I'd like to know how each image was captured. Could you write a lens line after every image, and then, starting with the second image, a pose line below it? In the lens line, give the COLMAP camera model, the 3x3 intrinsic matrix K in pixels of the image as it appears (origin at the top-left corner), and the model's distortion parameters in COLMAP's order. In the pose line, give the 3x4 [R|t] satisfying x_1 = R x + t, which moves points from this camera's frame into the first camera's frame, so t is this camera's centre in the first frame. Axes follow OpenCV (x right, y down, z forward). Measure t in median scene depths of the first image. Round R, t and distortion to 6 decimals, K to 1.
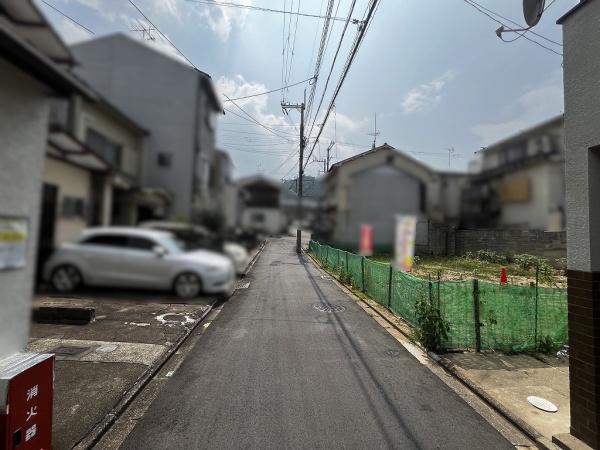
lens RADIAL K [[244.0, 0, 300.0], [0, 244.0, 226.9], [0, 0, 1]] dist [-0.003555, -0.000016]
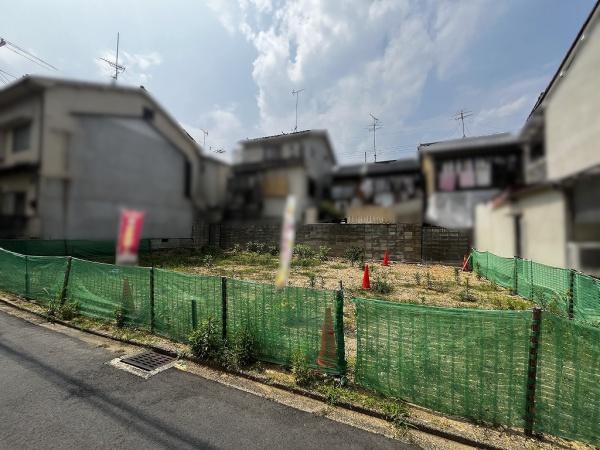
lens RADIAL K [[244.0, 0, 300.1], [0, 244.0, 225.6], [0, 0, 1]] dist [-0.003555, -0.000016]
pose [[0.453689, 0.002098, 0.891158, -0.052236], [-0.037520, 0.999155, 0.016750, 0.005976], [-0.890370, -0.041036, 0.453385, 0.401786]]
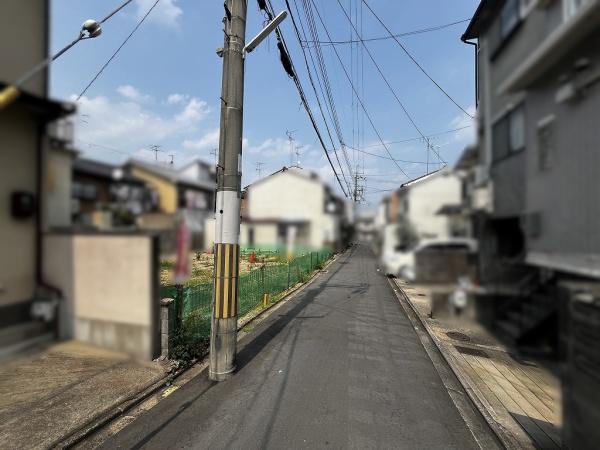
lens RADIAL K [[244.0, 0, 302.3], [0, 244.0, 221.3], [0, 0, 1]] dist [-0.003555, -0.000016]
pose [[-0.939774, -0.027845, 0.340660, -0.142013], [-0.050776, 0.996991, -0.058581, 0.003092], [-0.338003, -0.072350, -0.938360, 1.417843]]
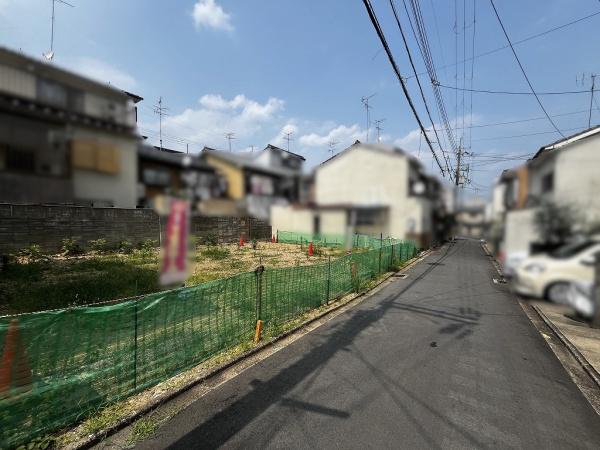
lens RADIAL K [[244.0, 0, 301.4], [0, 244.0, 224.8], [0, 0, 1]] dist [-0.003555, -0.000016]
pose [[-0.763972, -0.061154, 0.642345, -0.115272], [-0.068889, 0.997539, 0.013037, 0.010970], [-0.641562, -0.034291, -0.766304, 1.183045]]
